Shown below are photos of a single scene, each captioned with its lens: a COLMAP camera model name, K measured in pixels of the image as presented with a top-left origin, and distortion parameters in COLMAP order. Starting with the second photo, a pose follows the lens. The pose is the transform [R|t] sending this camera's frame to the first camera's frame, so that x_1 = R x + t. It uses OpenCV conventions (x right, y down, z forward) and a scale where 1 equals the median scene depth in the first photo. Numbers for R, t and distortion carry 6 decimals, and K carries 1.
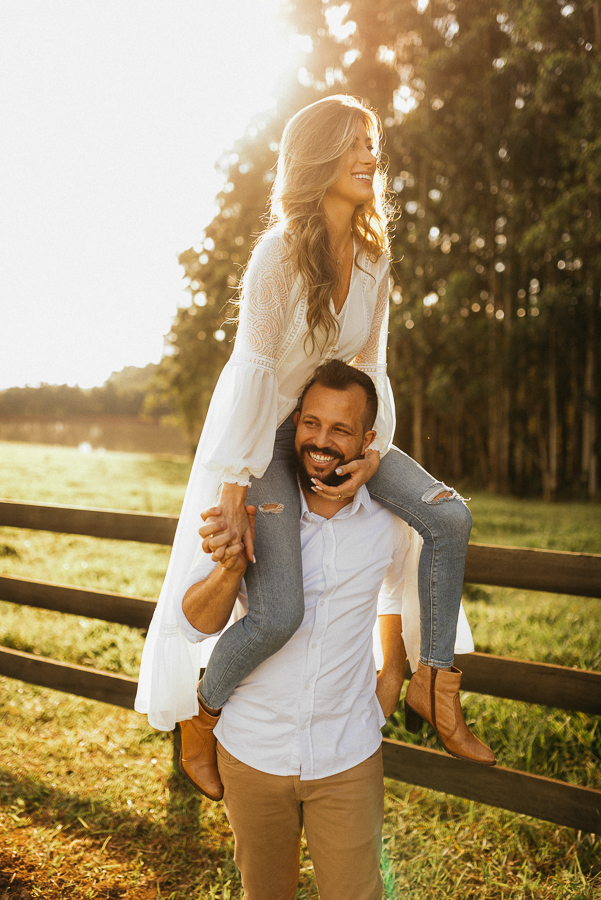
lens RADIAL K [[849.2, 0, 300.3], [0, 849.2, 447.9], [0, 0, 1]] dist [0.017121, 0.000000]
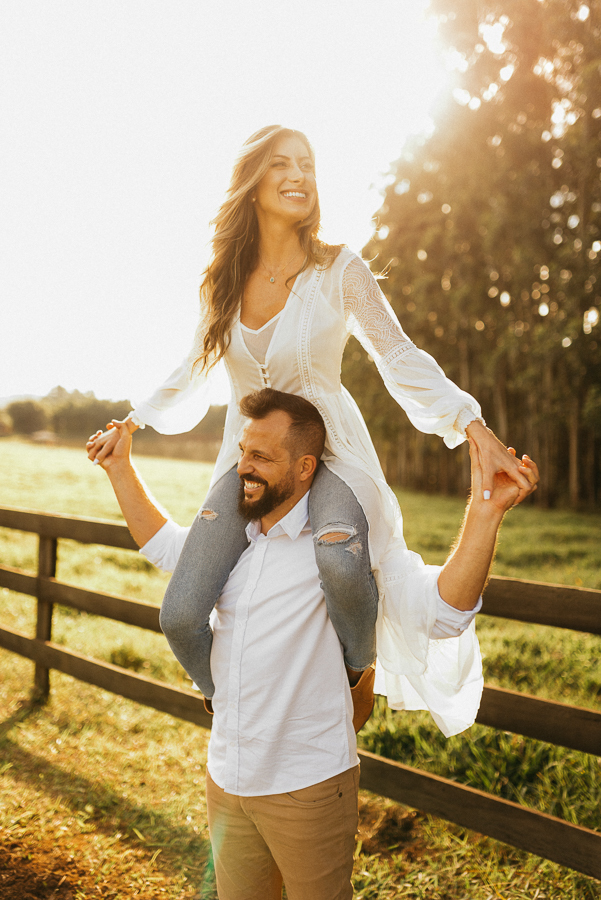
lens RADIAL K [[849.2, 0, 300.0], [0, 849.2, 451.0], [0, 0, 1]] dist [0.017121, 0.000000]
pose [[0.983961, 0.008643, -0.178172, 0.118439], [-0.012250, 0.999741, -0.019155, -0.011494], [0.177960, 0.021031, 0.983813, -0.001574]]
